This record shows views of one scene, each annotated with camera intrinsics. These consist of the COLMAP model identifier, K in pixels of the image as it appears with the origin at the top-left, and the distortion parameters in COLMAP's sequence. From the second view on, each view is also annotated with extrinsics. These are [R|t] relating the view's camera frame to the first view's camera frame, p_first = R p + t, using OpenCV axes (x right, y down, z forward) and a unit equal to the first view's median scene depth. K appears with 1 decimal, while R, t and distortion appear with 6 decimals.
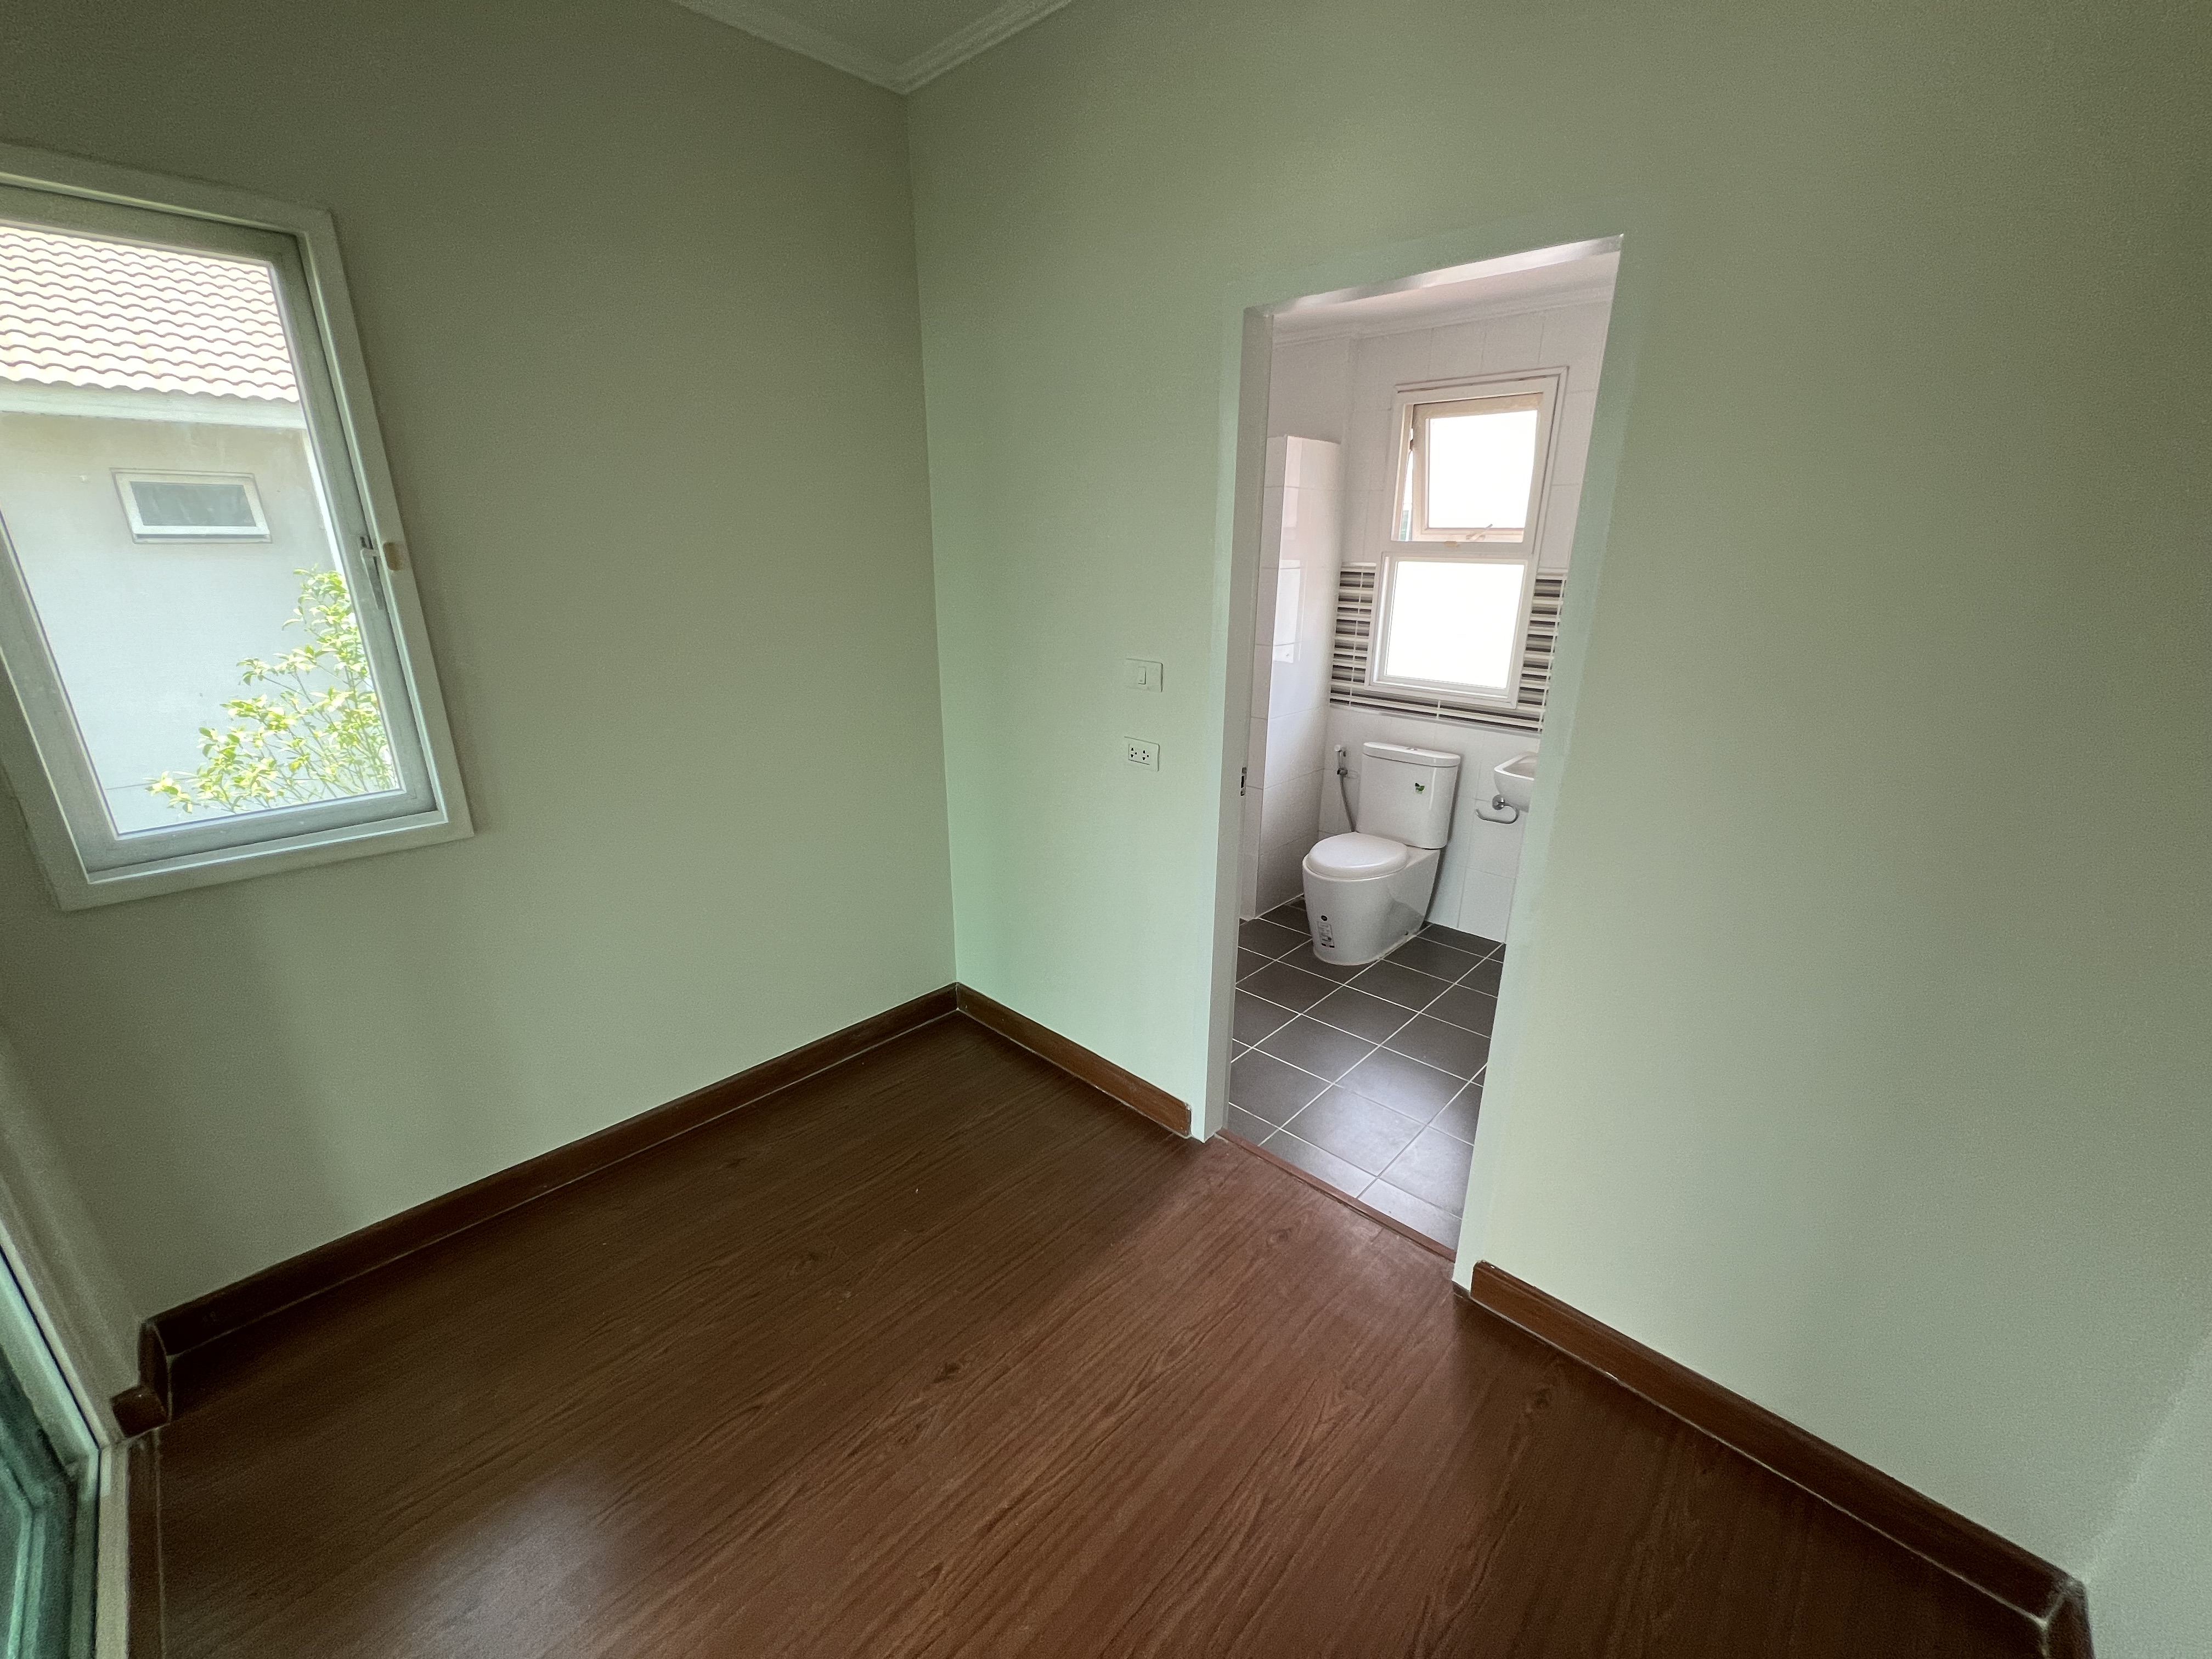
lens RADIAL K [[889.6, 0, 1107.3], [0, 889.6, 835.0], [0, 0, 1]] dist [-0.001342, 0.000438]
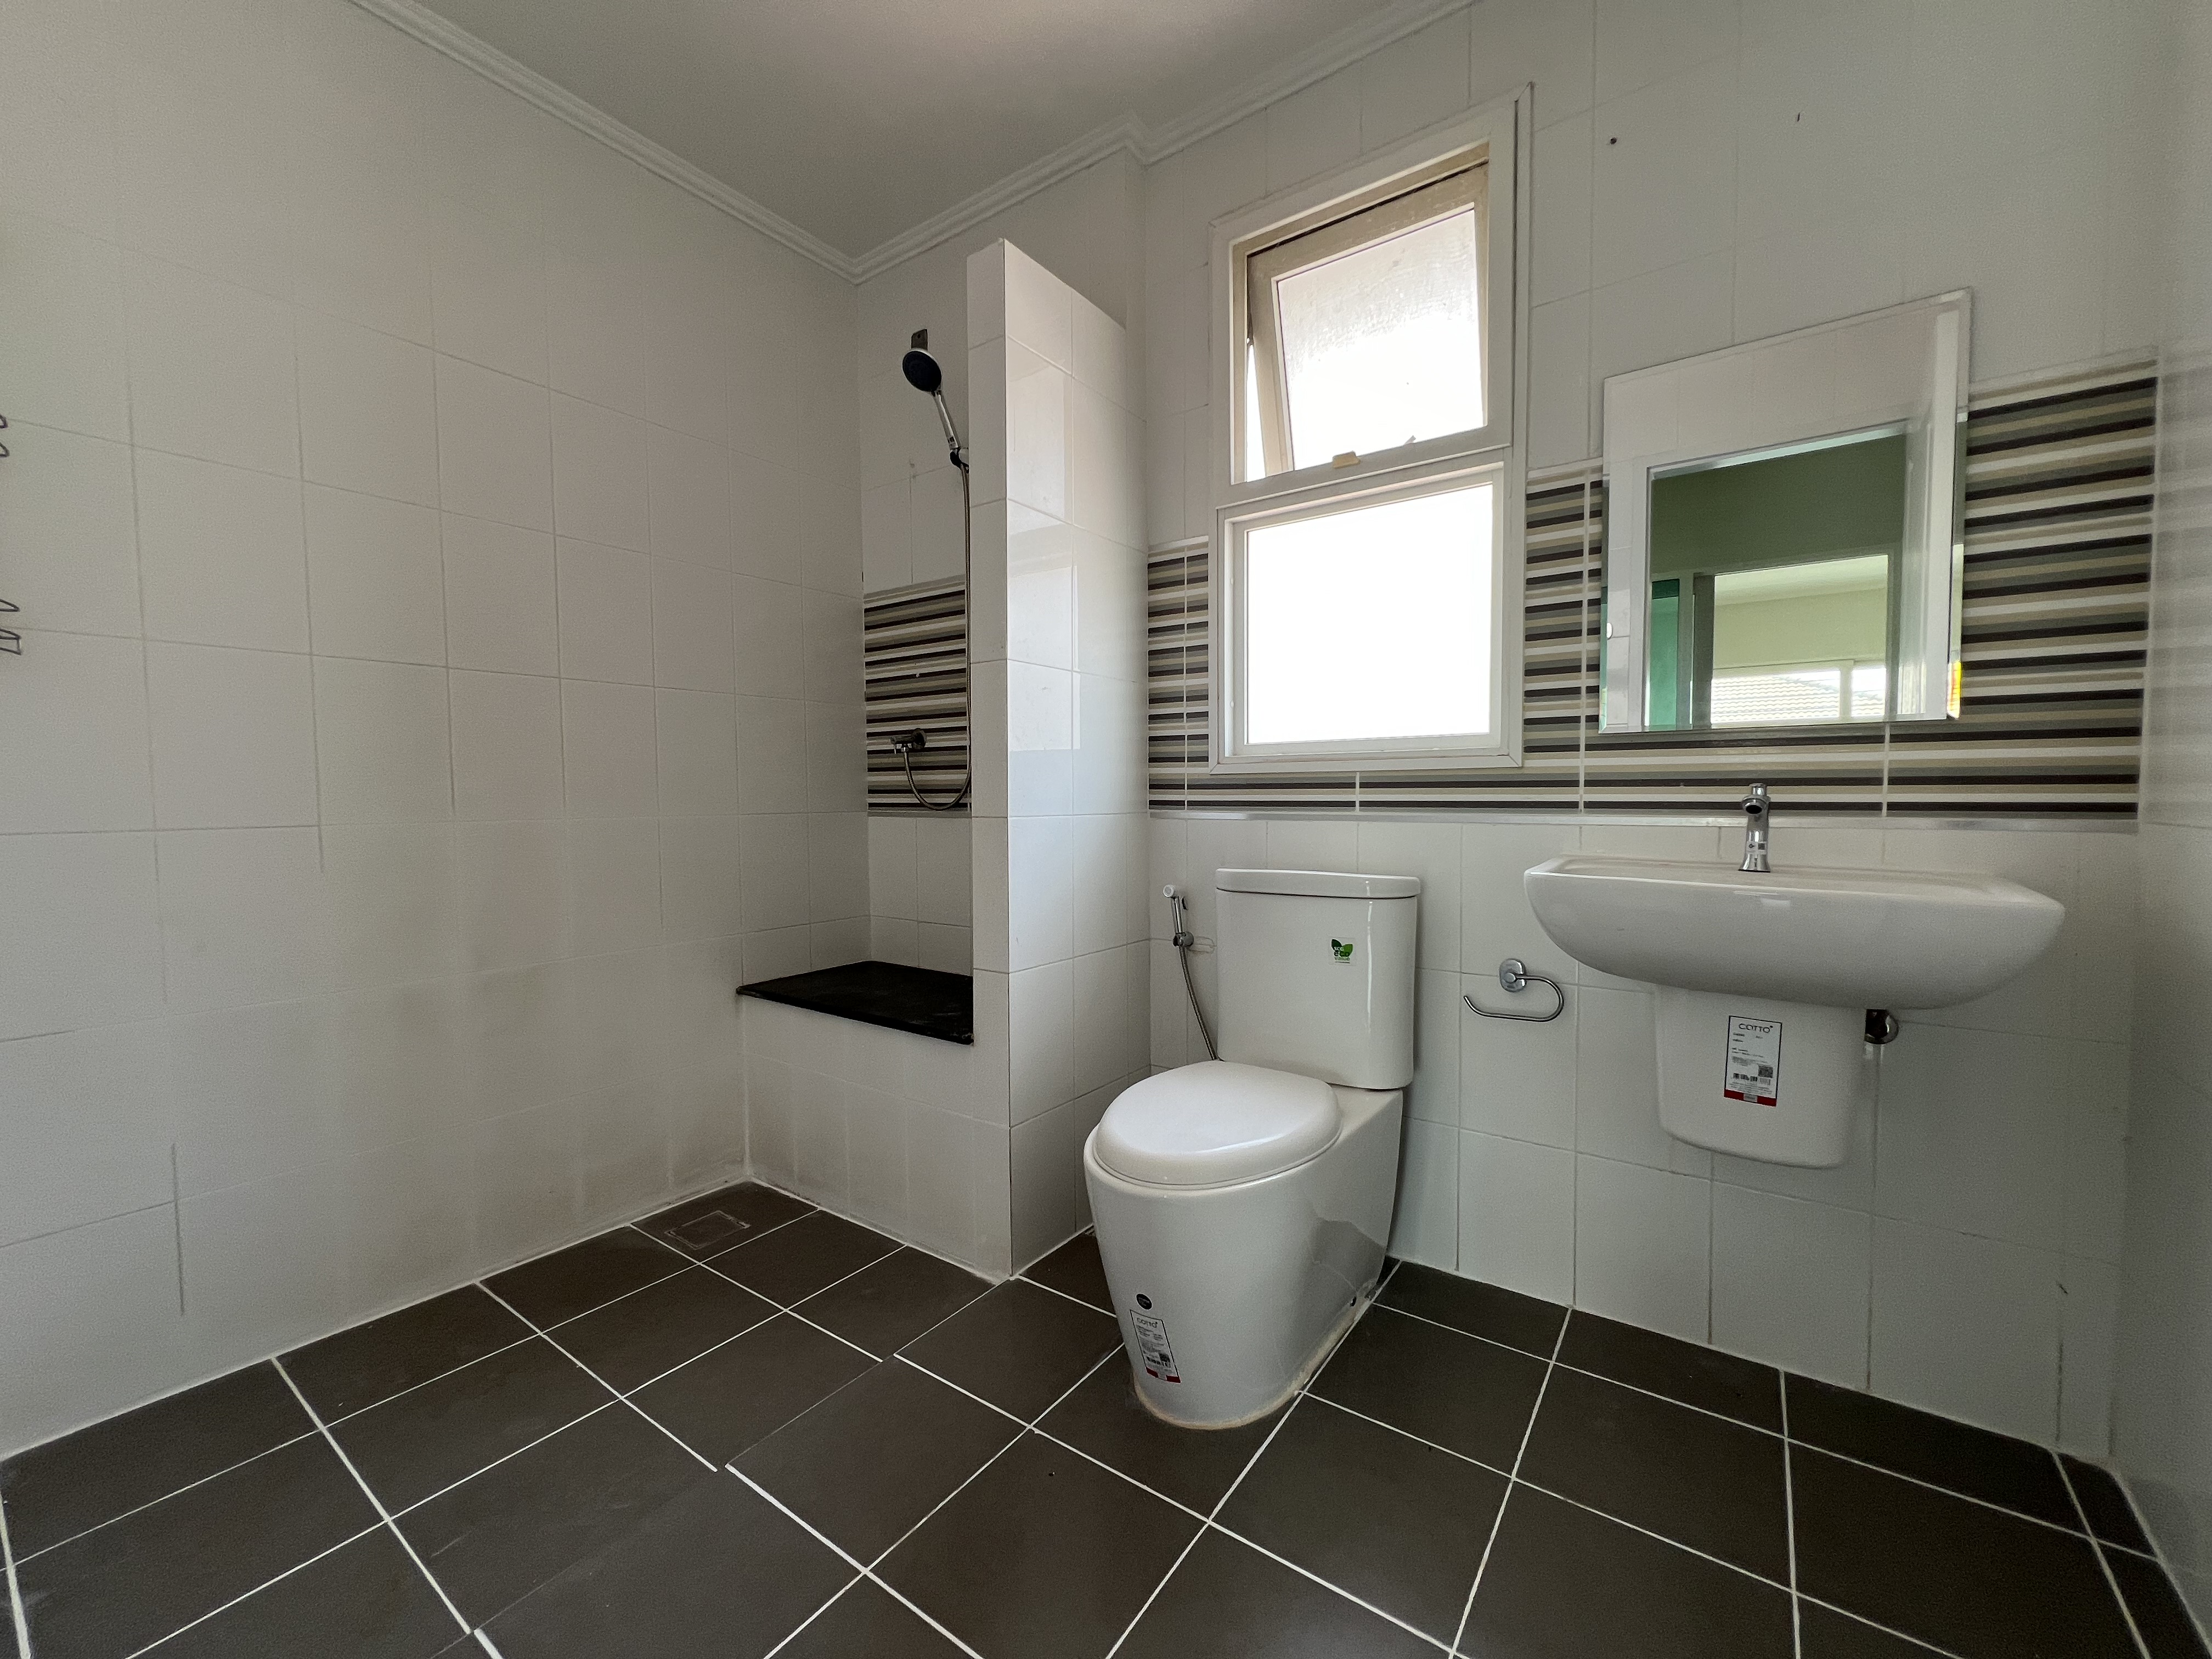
lens RADIAL K [[889.6, 0, 1118.6], [0, 889.6, 831.9], [0, 0, 1]] dist [-0.001342, 0.000438]
pose [[0.989445, -0.019039, 0.143650, 0.169030], [0.057305, 0.961931, -0.267217, 0.002735], [-0.133094, 0.272628, 0.952869, 0.547538]]
